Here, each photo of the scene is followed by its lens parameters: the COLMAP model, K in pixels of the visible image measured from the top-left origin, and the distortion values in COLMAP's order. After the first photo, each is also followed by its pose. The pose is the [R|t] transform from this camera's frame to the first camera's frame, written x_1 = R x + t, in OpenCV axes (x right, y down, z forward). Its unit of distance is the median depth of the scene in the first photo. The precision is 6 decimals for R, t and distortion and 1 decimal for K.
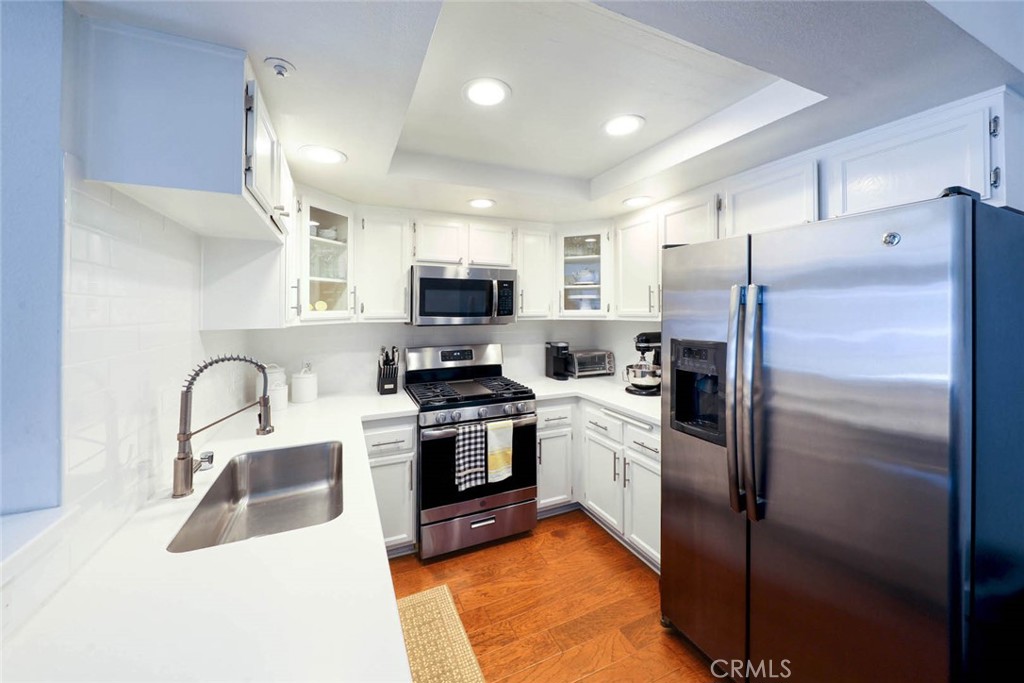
lens RADIAL K [[381.7, 0, 515.5], [0, 381.7, 311.2], [0, 0, 1]] dist [0.000264, -0.000008]
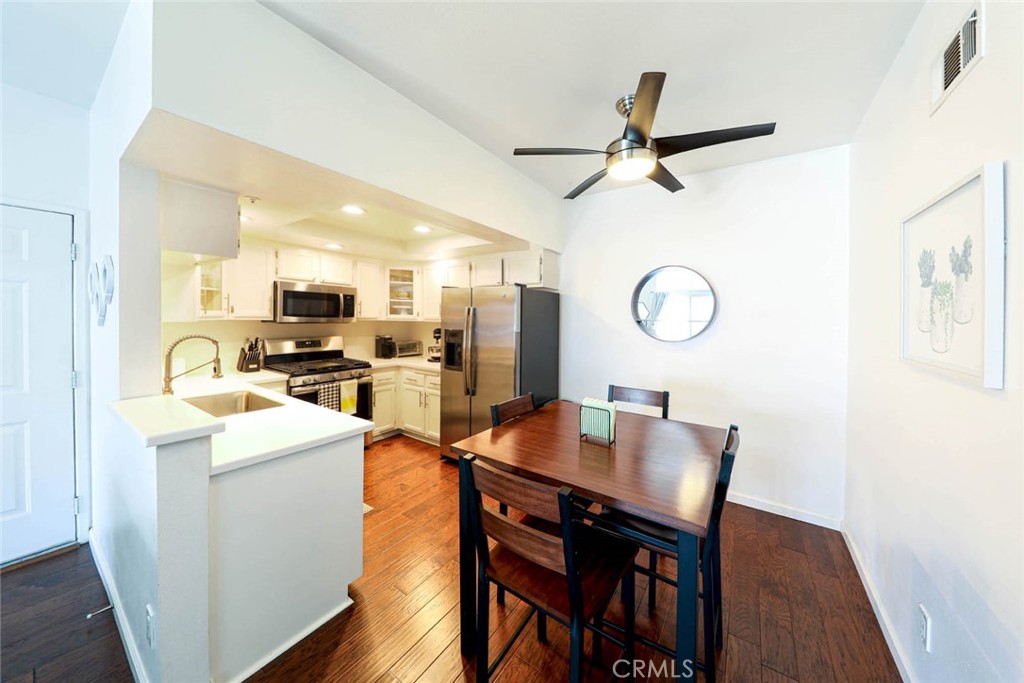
lens RADIAL K [[329.4, 0, 542.4], [0, 329.4, 337.7], [0, 0, 1]] dist [-0.000084, -0.000041]
pose [[0.836370, -0.010411, 0.548066, -0.106927], [-0.025281, 0.998023, 0.057538, -0.002082], [-0.547581, -0.061979, 0.834454, -0.581663]]
